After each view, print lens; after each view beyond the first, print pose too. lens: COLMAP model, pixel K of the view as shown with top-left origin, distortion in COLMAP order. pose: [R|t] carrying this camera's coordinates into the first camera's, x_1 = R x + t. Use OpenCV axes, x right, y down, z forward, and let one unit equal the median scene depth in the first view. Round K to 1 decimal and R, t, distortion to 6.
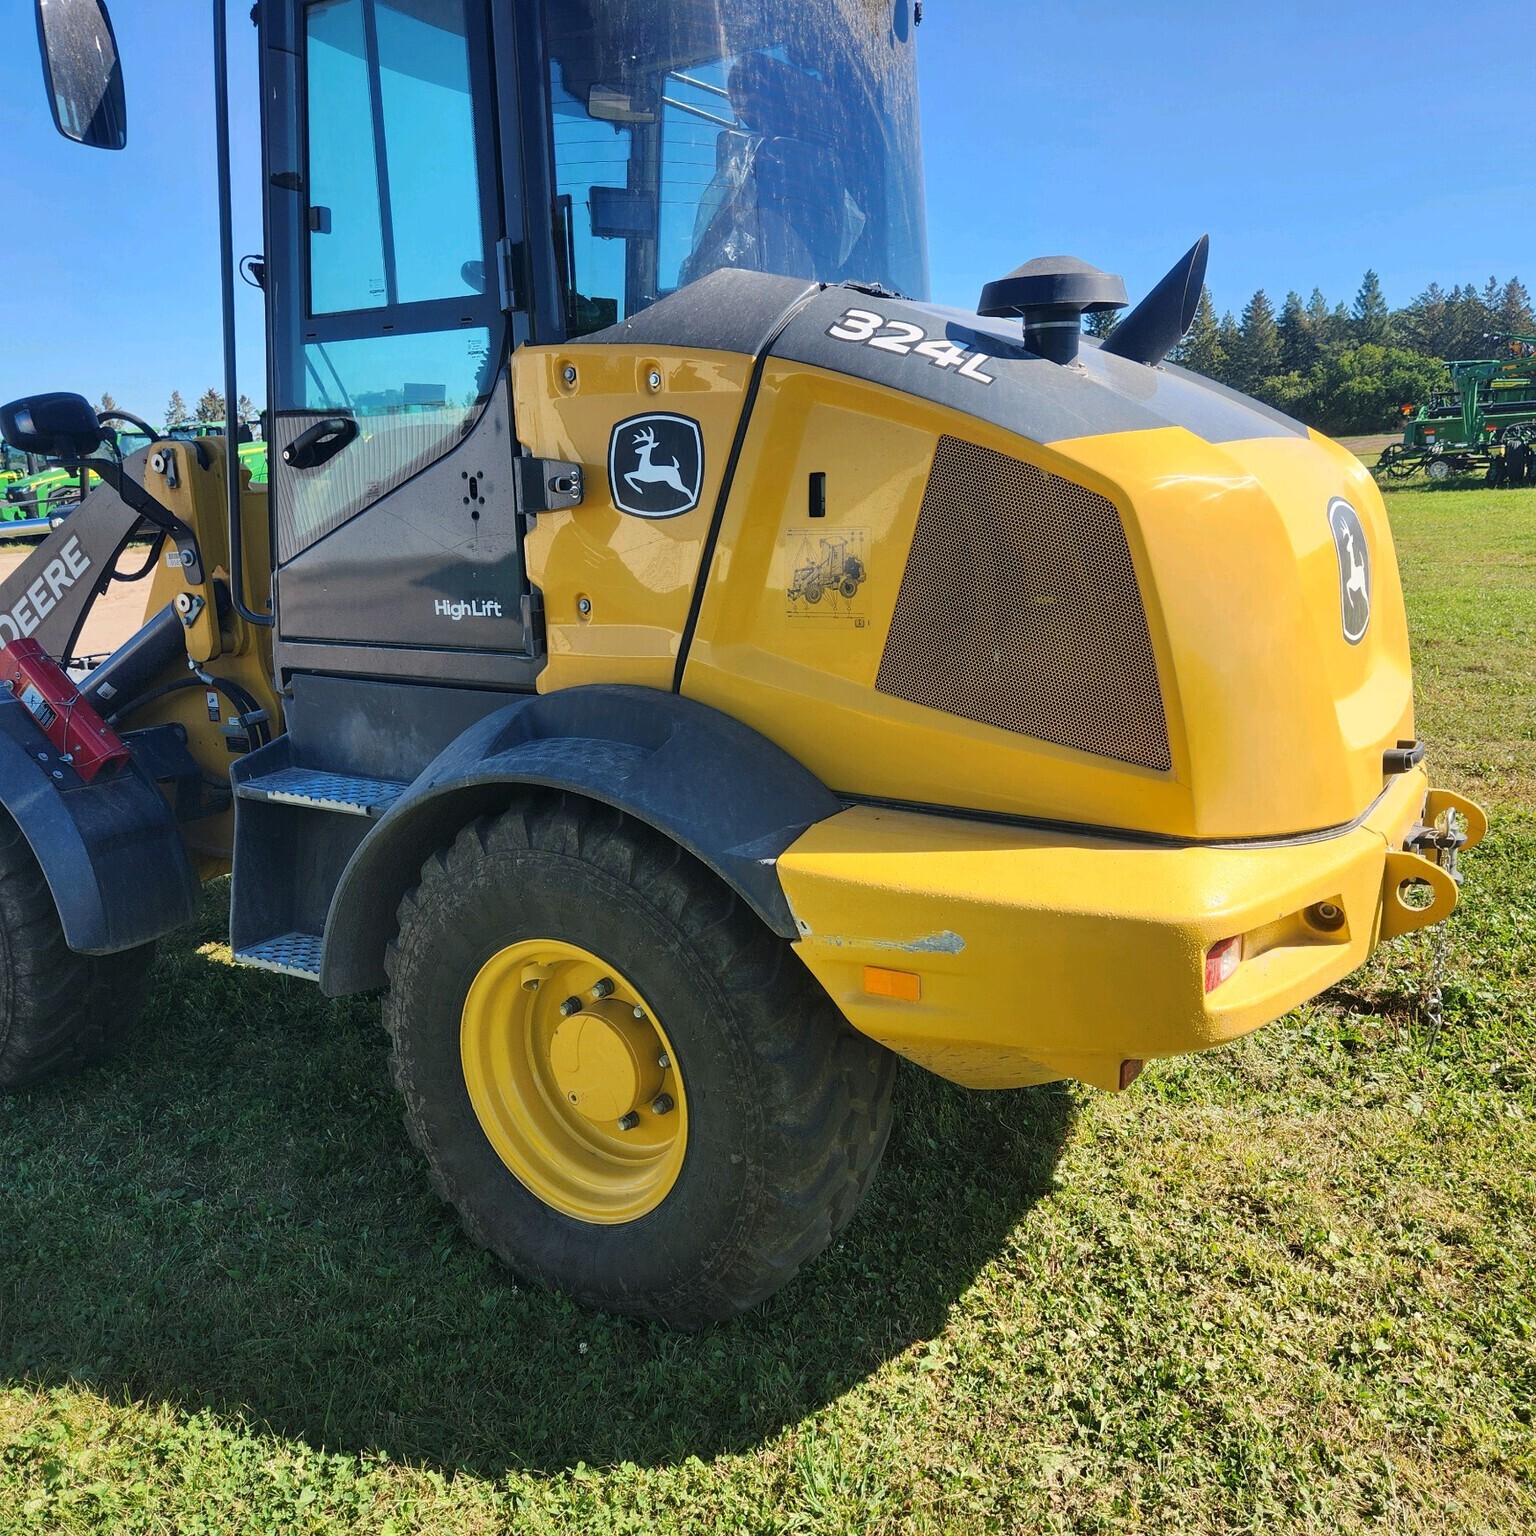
lens RADIAL K [[1330.0, 0, 768.0], [0, 1330.0, 768.0], [0, 0, 1]] dist [0.067112, -0.063594]
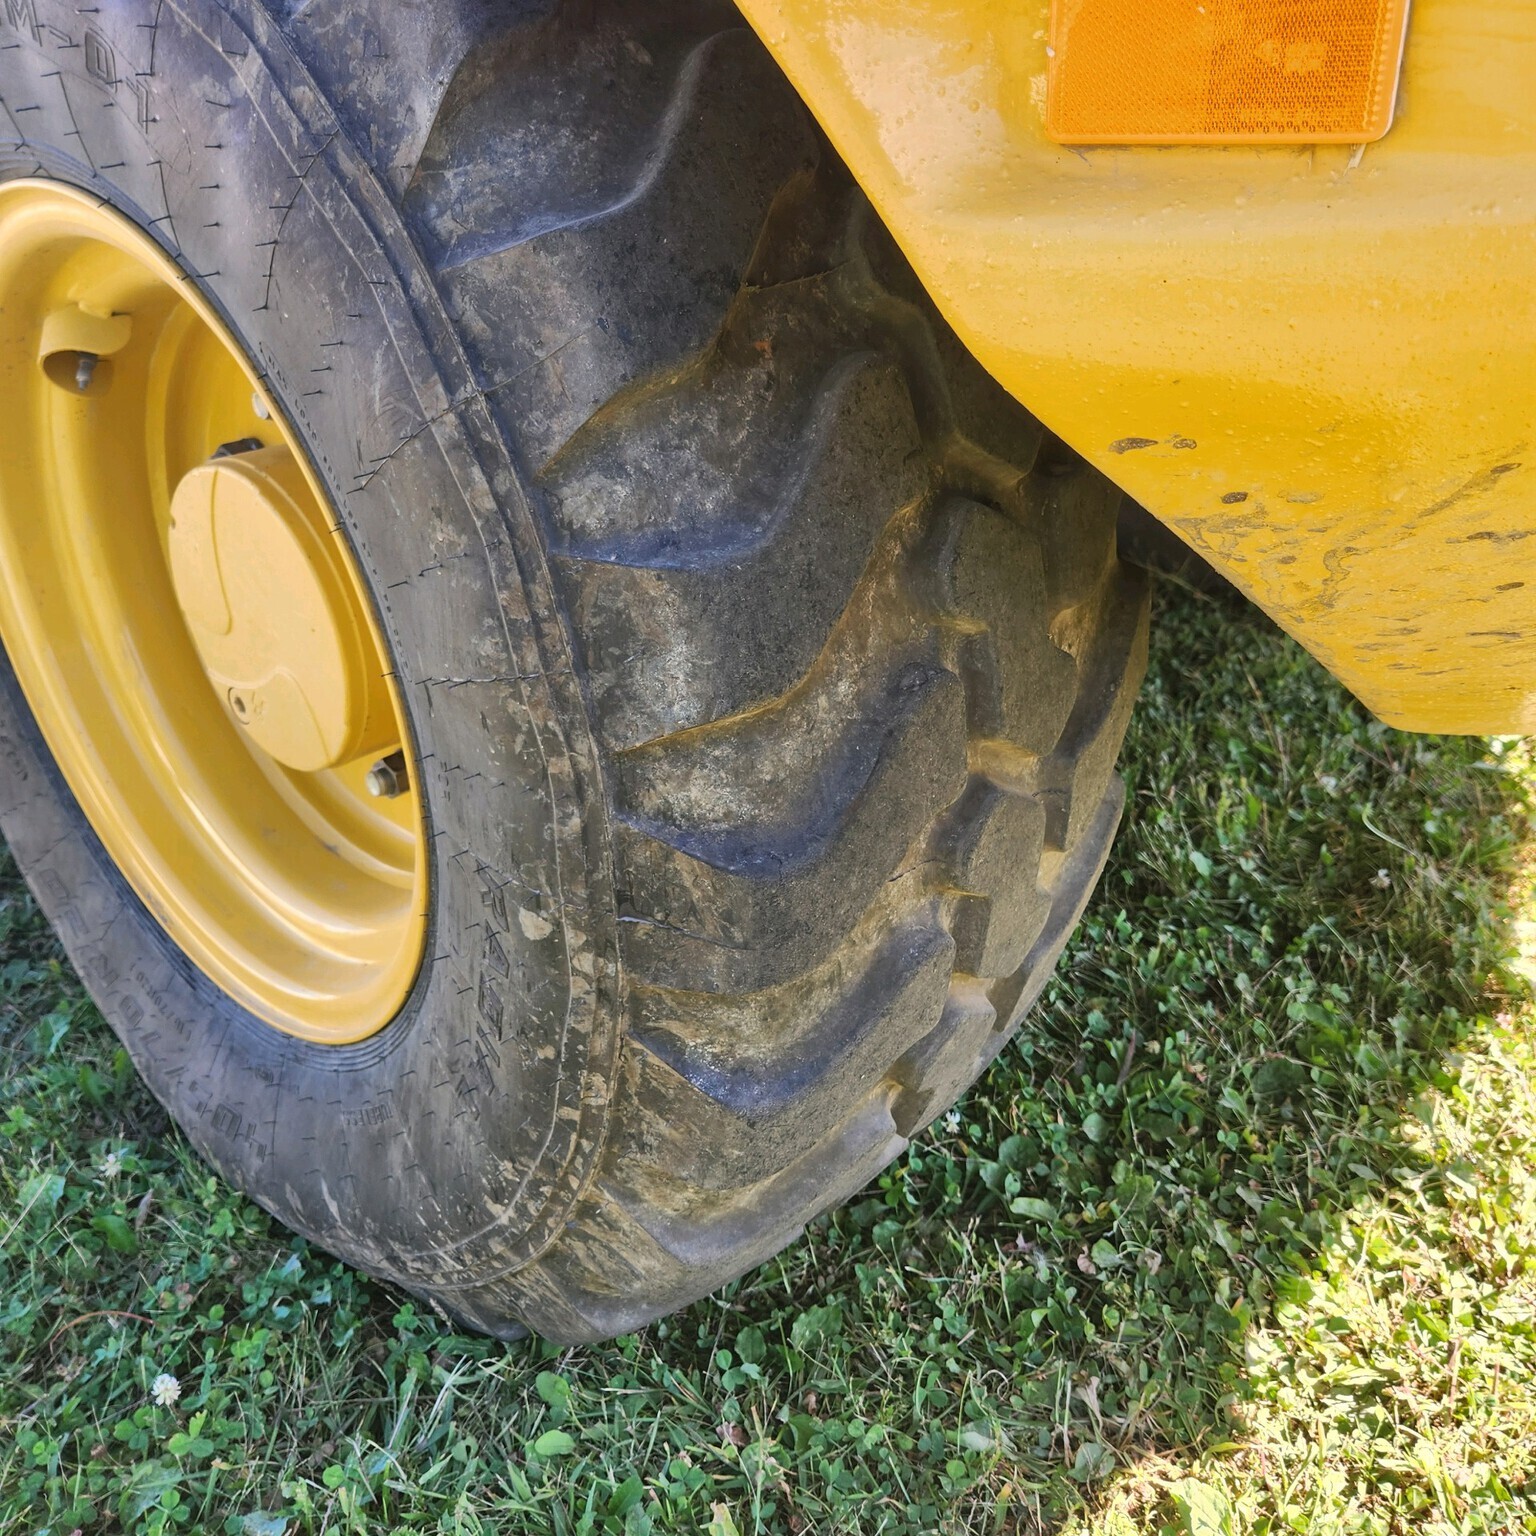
lens RADIAL K [[1330.0, 0, 768.0], [0, 1330.0, 768.0], [0, 0, 1]] dist [0.067112, -0.063594]
pose [[0.987233, 0.053716, -0.149950, 0.057595], [-0.015106, 0.968750, 0.247577, 0.175774], [0.158563, -0.242151, 0.957194, 0.688577]]
